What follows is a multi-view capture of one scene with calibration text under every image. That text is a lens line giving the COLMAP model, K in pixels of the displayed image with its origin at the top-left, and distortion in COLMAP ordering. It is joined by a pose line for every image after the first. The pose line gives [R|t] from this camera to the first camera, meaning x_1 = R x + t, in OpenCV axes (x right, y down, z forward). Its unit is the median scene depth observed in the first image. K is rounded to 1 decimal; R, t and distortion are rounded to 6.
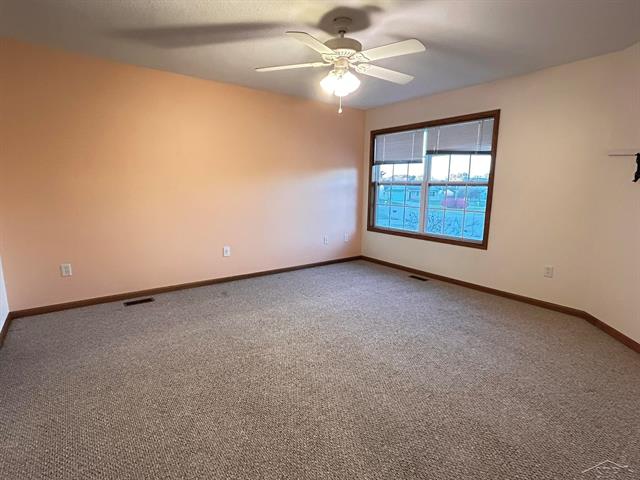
lens RADIAL K [[310.2, 0, 320.0], [0, 310.2, 240.0], [0, 0, 1]] dist [0.000096, -0.000187]
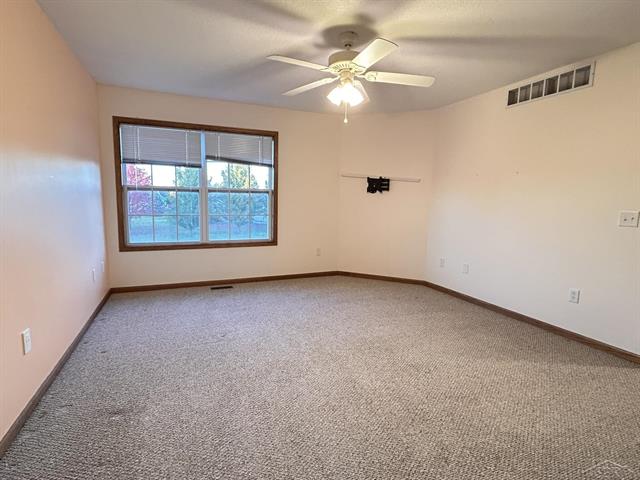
lens RADIAL K [[310.2, 0, 320.0], [0, 310.2, 240.0], [0, 0, 1]] dist [0.000096, -0.000187]
pose [[0.296440, -0.136363, 0.945266, -0.492265], [0.150674, 0.984037, 0.094703, -0.069146], [-0.943091, 0.114353, 0.312254, 0.403019]]
